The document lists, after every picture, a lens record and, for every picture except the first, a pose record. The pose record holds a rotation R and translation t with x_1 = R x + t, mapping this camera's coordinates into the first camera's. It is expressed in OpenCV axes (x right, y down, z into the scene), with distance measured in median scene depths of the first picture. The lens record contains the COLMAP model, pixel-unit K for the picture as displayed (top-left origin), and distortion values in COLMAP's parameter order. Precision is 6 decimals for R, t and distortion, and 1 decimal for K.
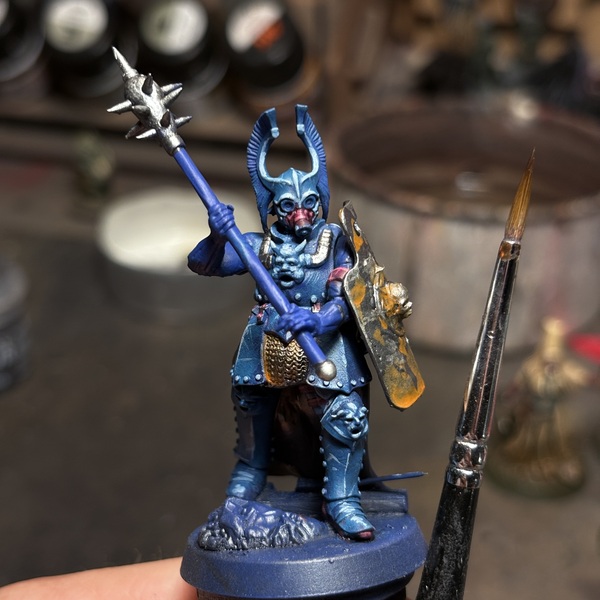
lens RADIAL K [[1259.7, 0, 299.3], [0, 1259.7, 328.2], [0, 0, 1]] dist [0.253488, -1.492099]
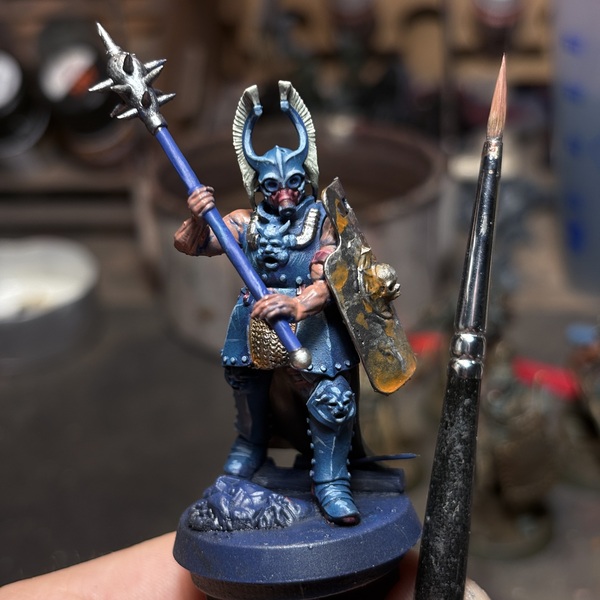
lens RADIAL K [[1259.7, 0, 299.3], [0, 1259.7, 328.2], [0, 0, 1]] dist [0.253488, -1.492099]
pose [[0.994574, 0.006397, -0.103839, 0.114339], [0.001004, 0.997471, 0.071069, -0.056142], [0.104031, -0.070787, 0.992052, 0.023518]]
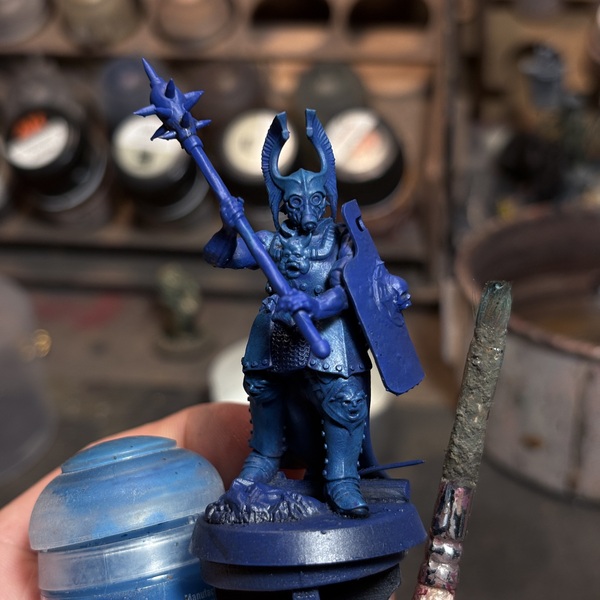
lens RADIAL K [[1259.7, 0, 299.3], [0, 1259.7, 328.2], [0, 0, 1]] dist [0.253488, -1.492099]
pose [[0.996132, 0.021779, -0.085133, 0.087465], [-0.028180, 0.996805, -0.074734, 0.090026], [0.083233, 0.076844, 0.993563, -0.058524]]
